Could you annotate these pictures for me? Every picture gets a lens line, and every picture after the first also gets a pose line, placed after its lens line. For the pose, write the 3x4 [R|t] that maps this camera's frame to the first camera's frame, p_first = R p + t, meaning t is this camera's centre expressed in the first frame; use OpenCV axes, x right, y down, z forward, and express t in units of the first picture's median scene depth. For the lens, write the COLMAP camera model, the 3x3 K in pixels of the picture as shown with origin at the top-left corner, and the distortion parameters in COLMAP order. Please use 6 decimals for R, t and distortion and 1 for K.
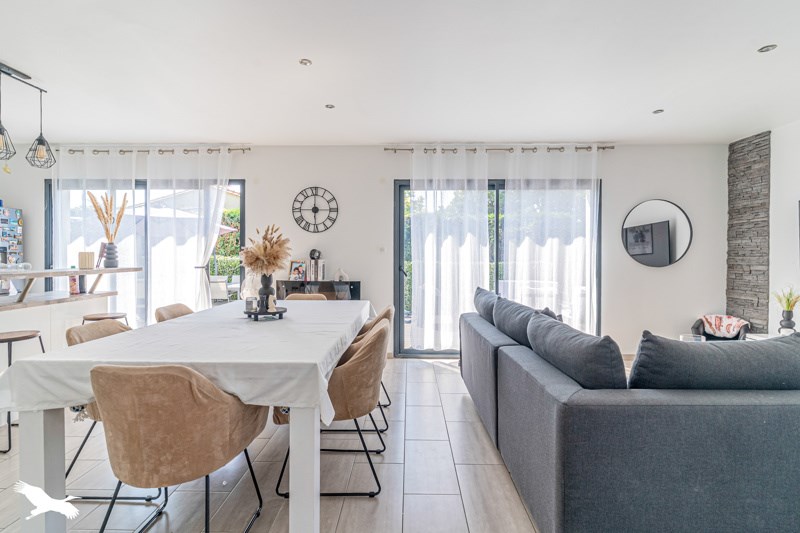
lens RADIAL K [[397.7, 0, 395.6], [0, 397.7, 257.8], [0, 0, 1]] dist [0.001607, 0.000041]
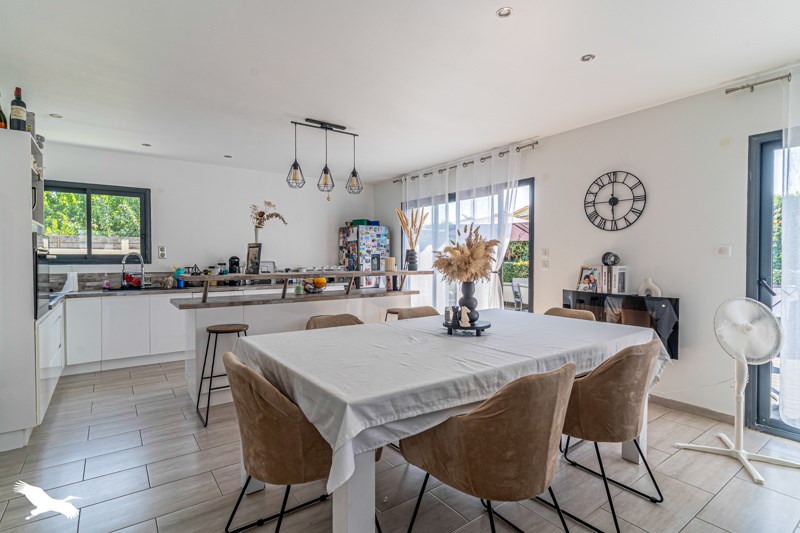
lens RADIAL K [[389.3, 0, 400.0], [0, 389.3, 266.5], [0, 0, 1]] dist [0.000361, 0.000040]
pose [[0.609336, 0.013240, -0.792801, 0.150860], [-0.005833, 0.999908, 0.012216, -0.000872], [0.792890, -0.002820, 0.609358, 0.216090]]
